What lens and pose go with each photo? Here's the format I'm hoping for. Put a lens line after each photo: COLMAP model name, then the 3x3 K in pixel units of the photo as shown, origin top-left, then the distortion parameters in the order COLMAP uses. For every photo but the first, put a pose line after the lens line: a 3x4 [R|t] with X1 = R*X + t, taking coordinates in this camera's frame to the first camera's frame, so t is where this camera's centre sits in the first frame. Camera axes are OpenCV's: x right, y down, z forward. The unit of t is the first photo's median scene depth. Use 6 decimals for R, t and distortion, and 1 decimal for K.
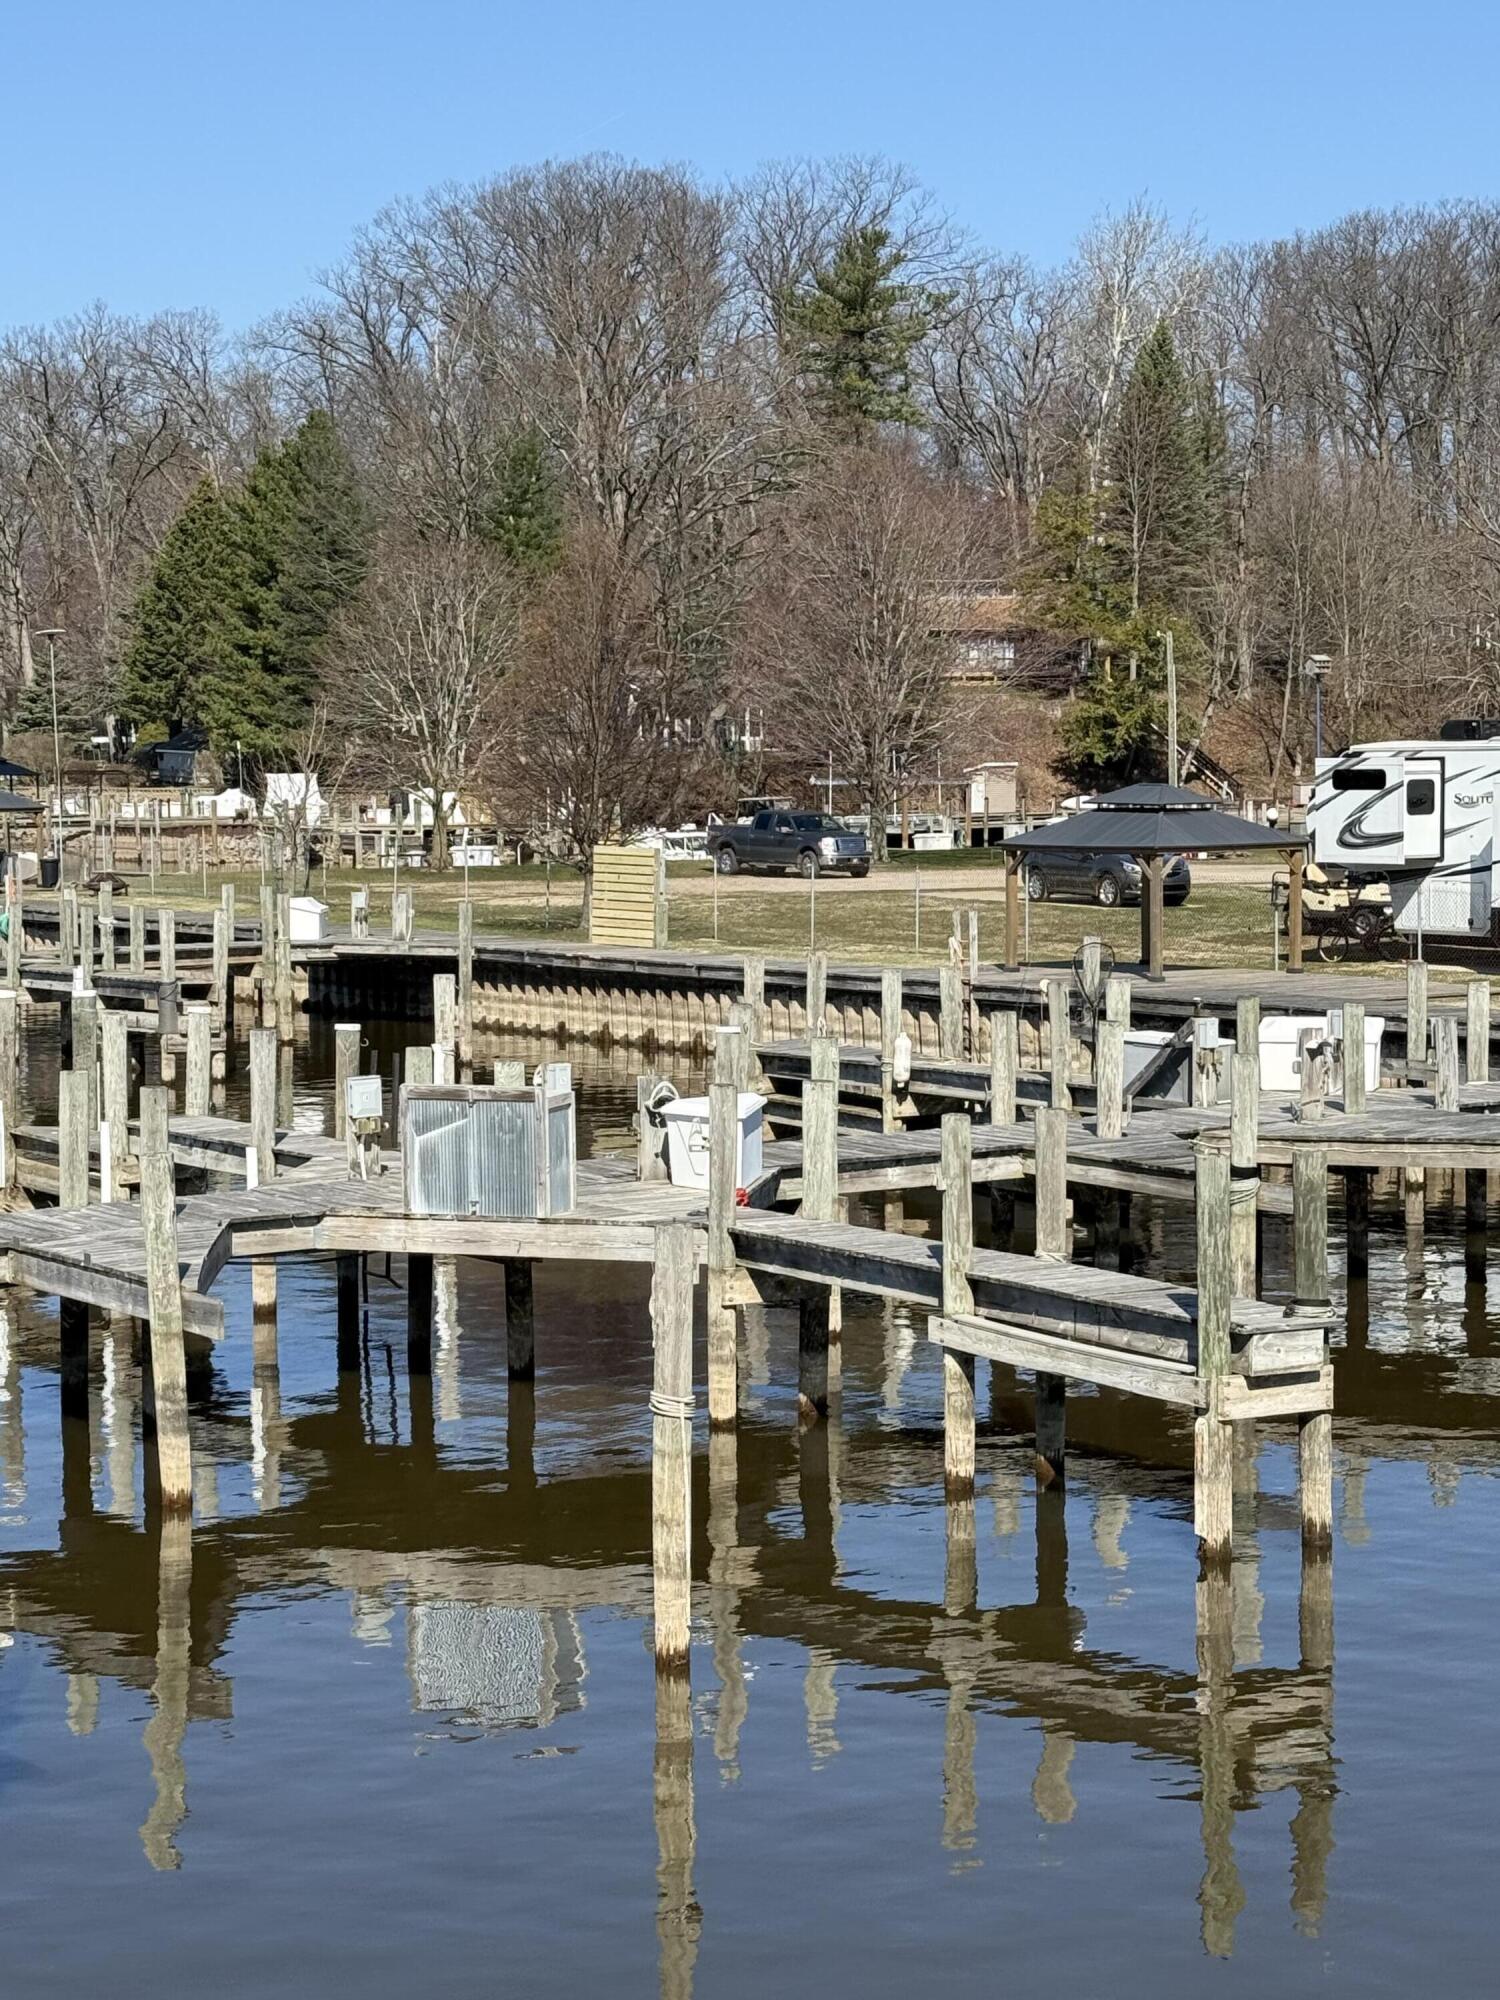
lens RADIAL K [[3736.2, 0, 742.5], [0, 3736.2, 978.4], [0, 0, 1]] dist [0.185634, 0.000000]
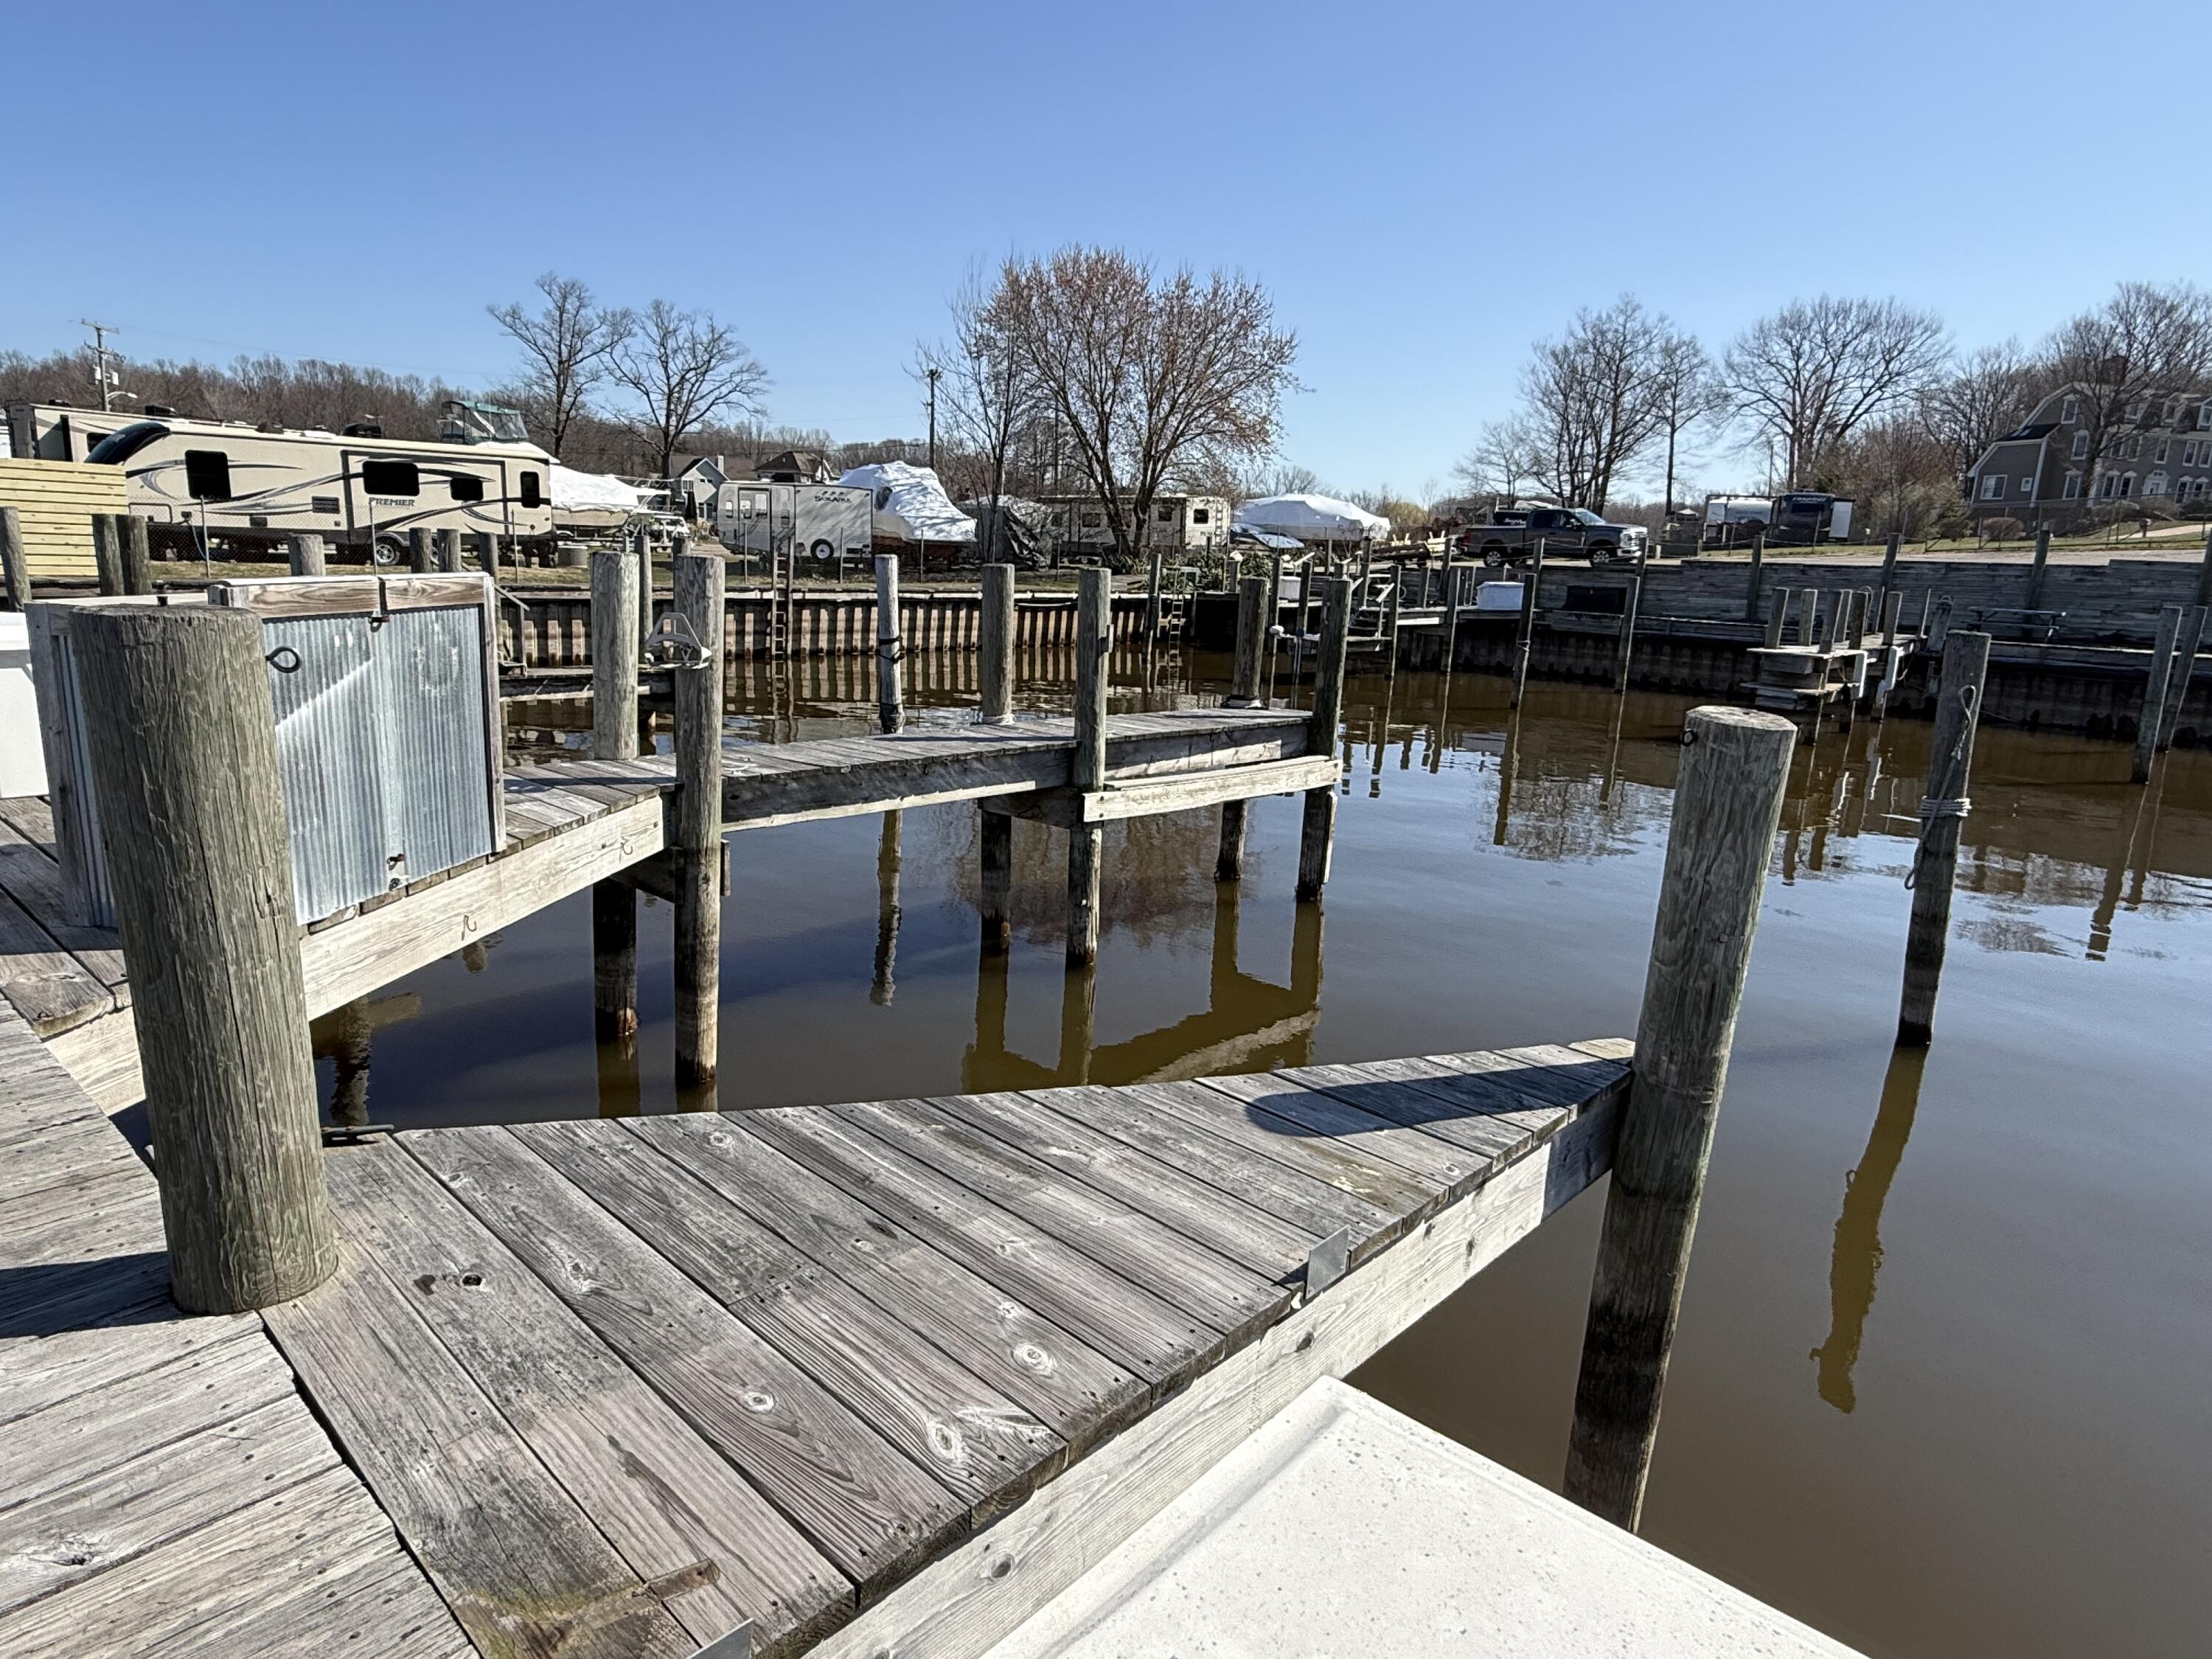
lens RADIAL K [[1318.3, 0, 1098.8], [0, 1318.3, 827.4], [0, 0, 1]] dist [-0.003387, 0.005976]
pose [[-0.213924, -0.210617, 0.953875, -0.109977], [0.017670, 0.975486, 0.219352, 0.011938], [-0.976690, 0.063780, -0.204958, 0.454614]]
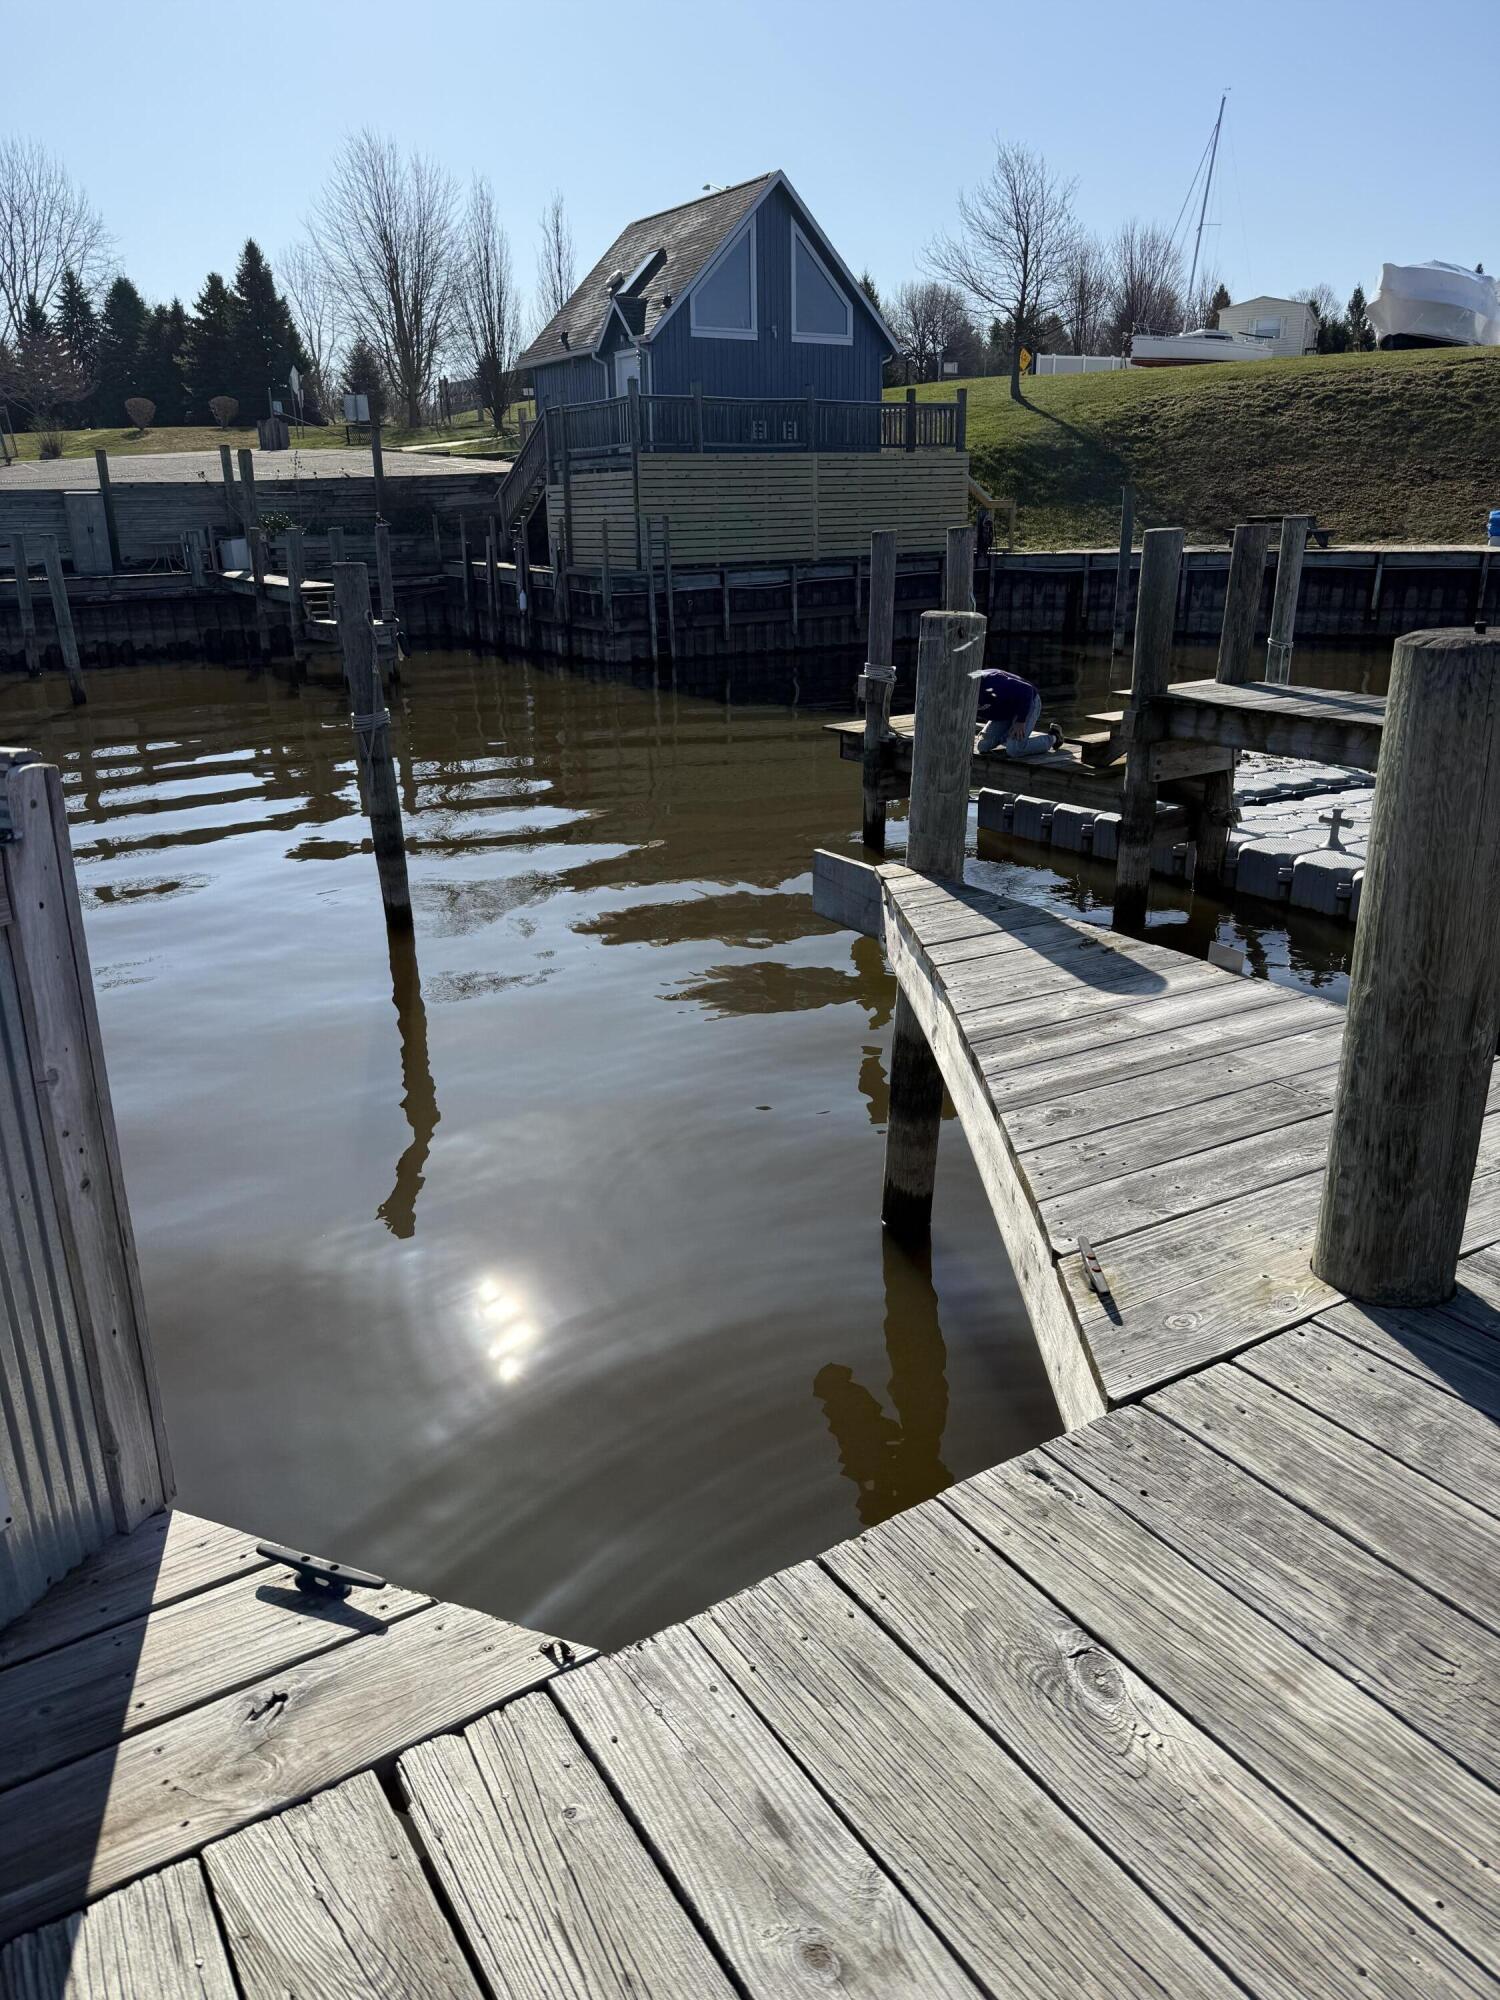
lens RADIAL K [[1424.4, 0, 754.2], [0, 1424.4, 1009.9], [0, 0, 1]] dist [0.032780, -0.045008]
pose [[-0.998129, 0.003866, 0.061025, -0.058772], [0.027515, 0.919652, 0.391769, 0.007884], [-0.054607, 0.392715, -0.918038, 0.505387]]
